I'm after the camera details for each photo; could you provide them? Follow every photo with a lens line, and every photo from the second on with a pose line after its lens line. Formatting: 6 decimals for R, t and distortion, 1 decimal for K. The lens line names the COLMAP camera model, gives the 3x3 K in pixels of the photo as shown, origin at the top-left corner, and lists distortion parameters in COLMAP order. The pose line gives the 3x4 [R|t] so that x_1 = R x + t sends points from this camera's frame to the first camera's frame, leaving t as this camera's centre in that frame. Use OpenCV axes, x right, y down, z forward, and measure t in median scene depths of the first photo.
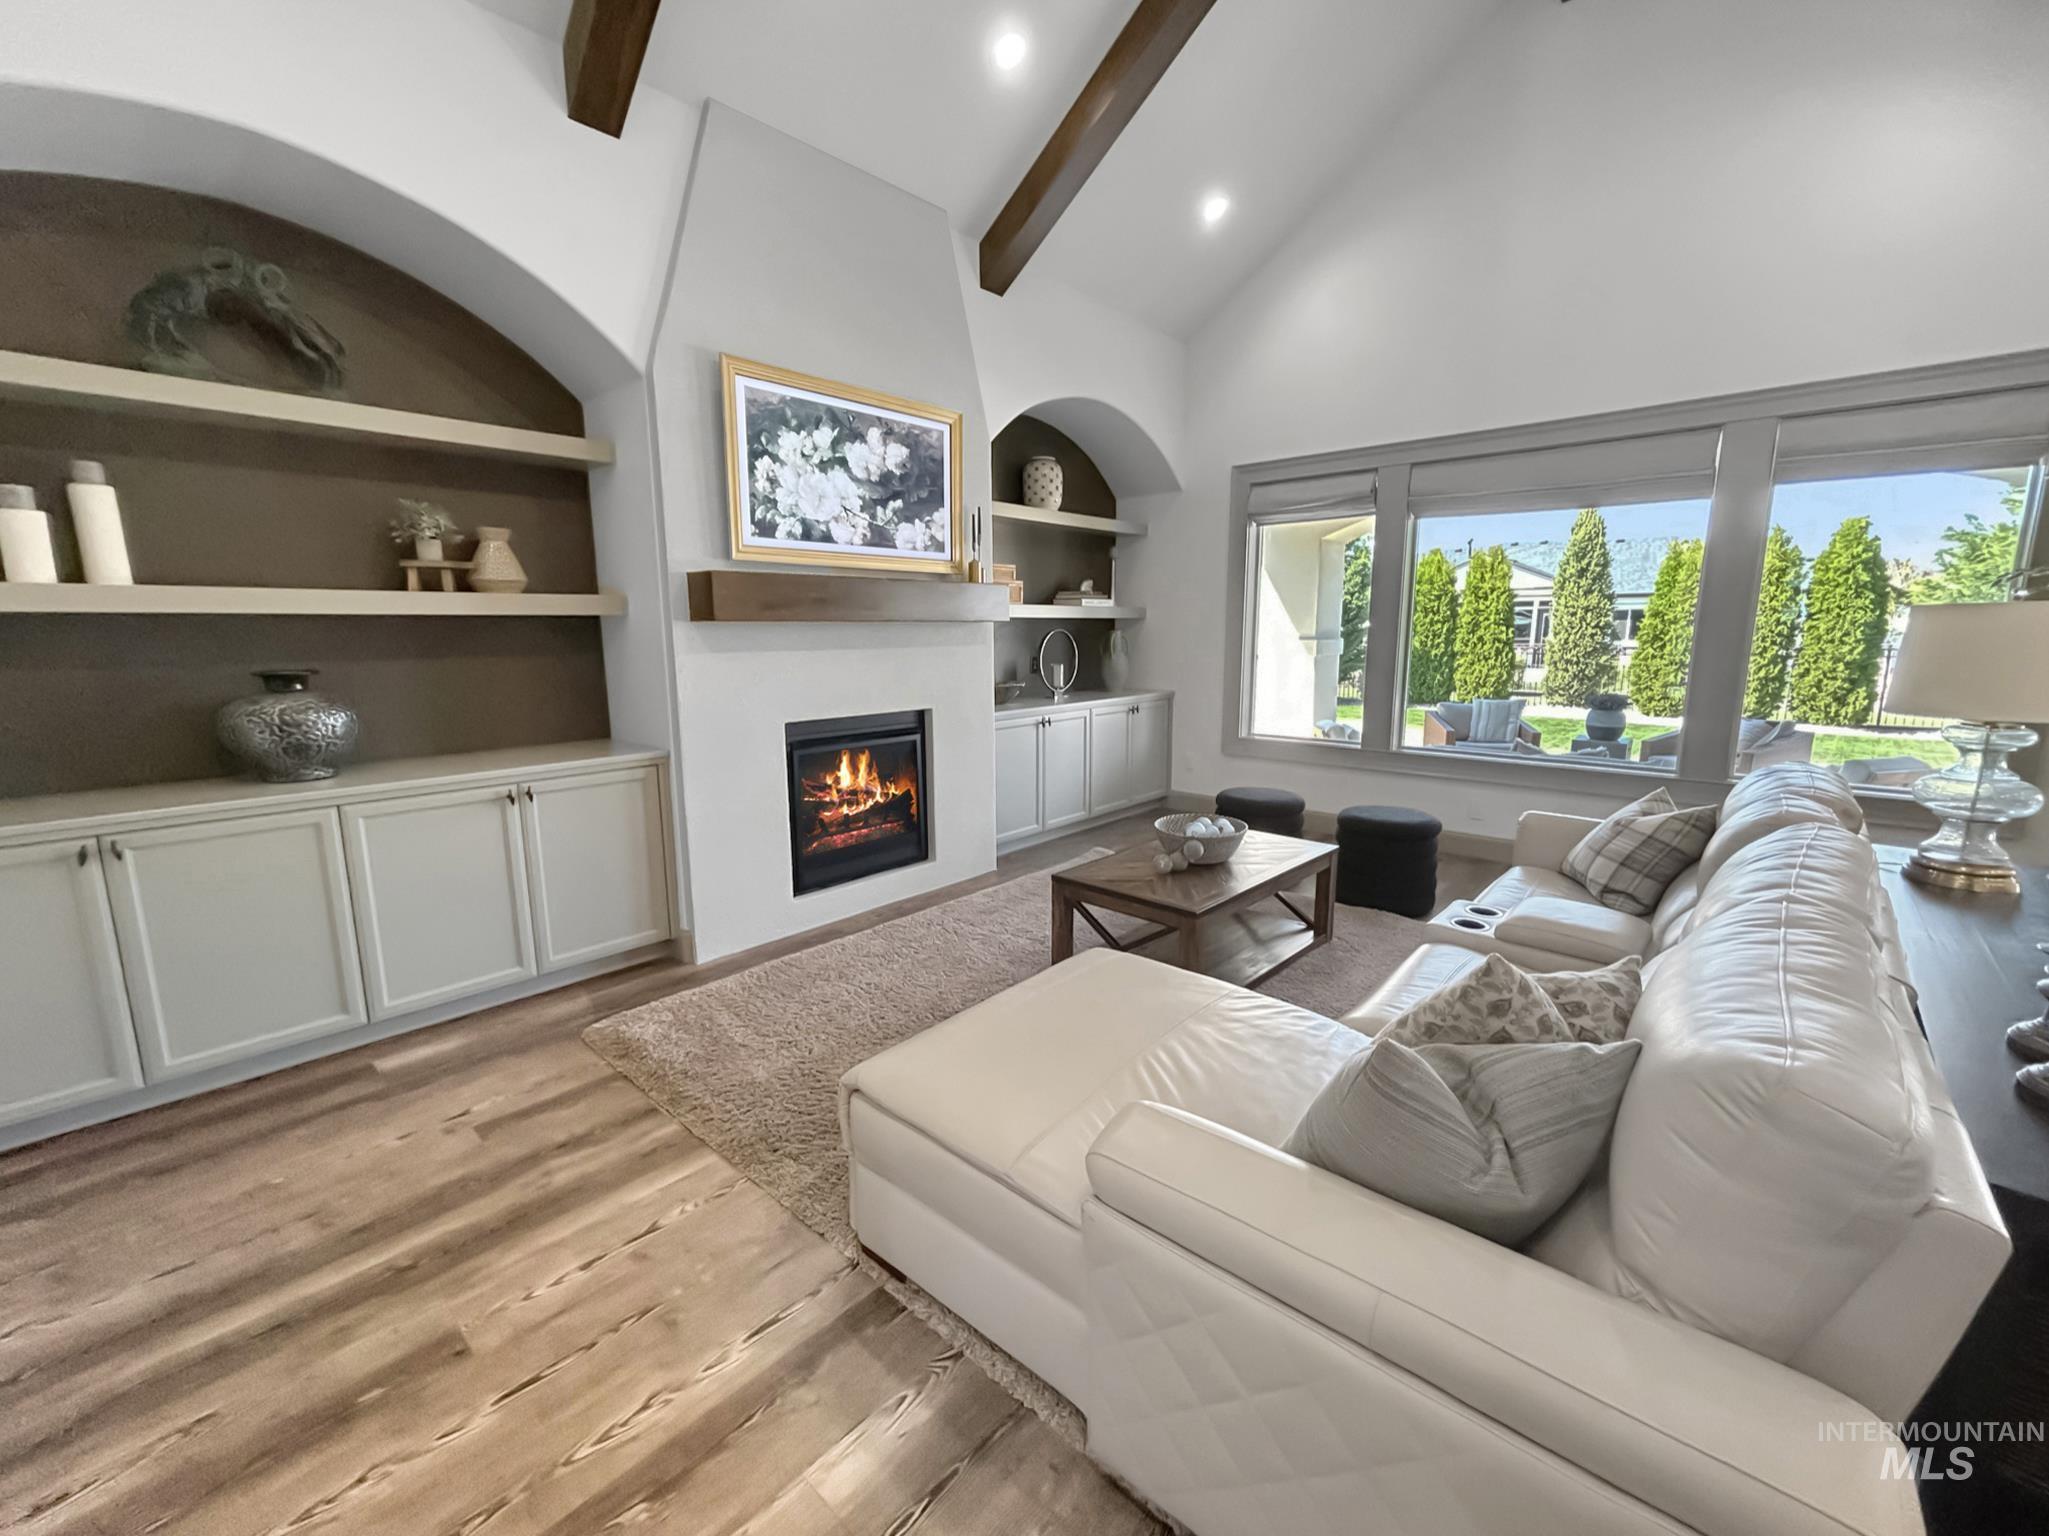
lens RADIAL K [[826.7, 0, 1024.5], [0, 826.7, 768.0], [0, 0, 1]] dist [-0.002333, 0.000144]
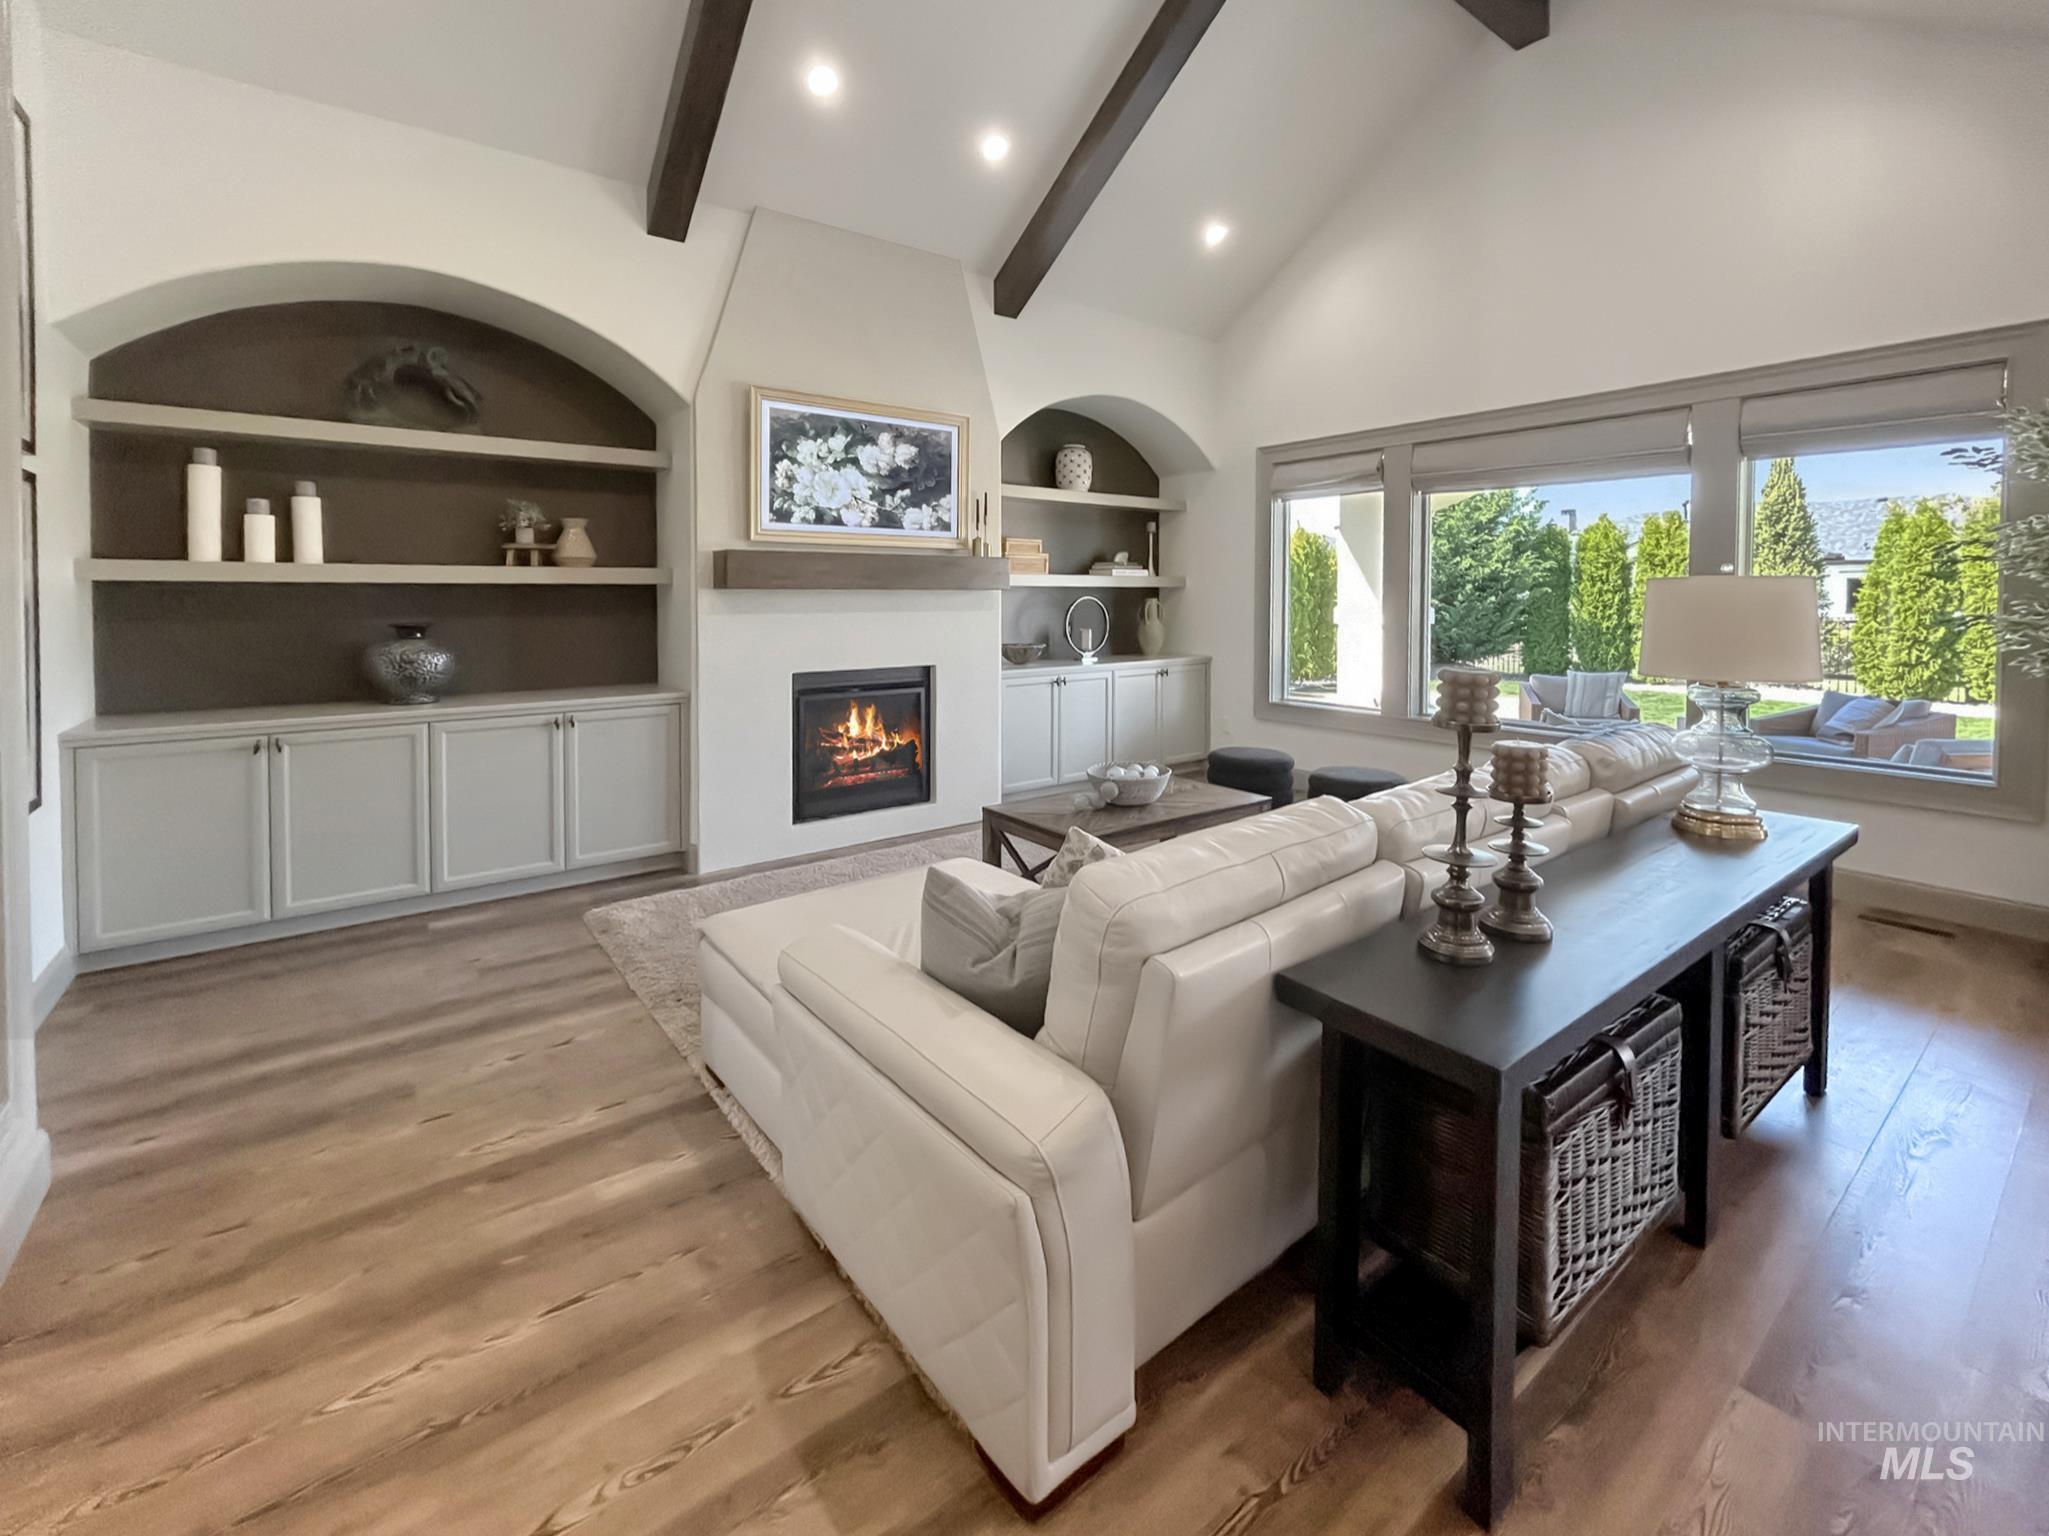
lens RADIAL K [[837.0, 0, 1020.8], [0, 837.0, 614.6], [0, 0, 1]] dist [-0.002173, -0.000194]
pose [[0.987204, 0.007574, -0.159283, 0.222209], [-0.030579, 0.989325, -0.142480, 0.023515], [0.156504, 0.145528, 0.976897, -0.138576]]
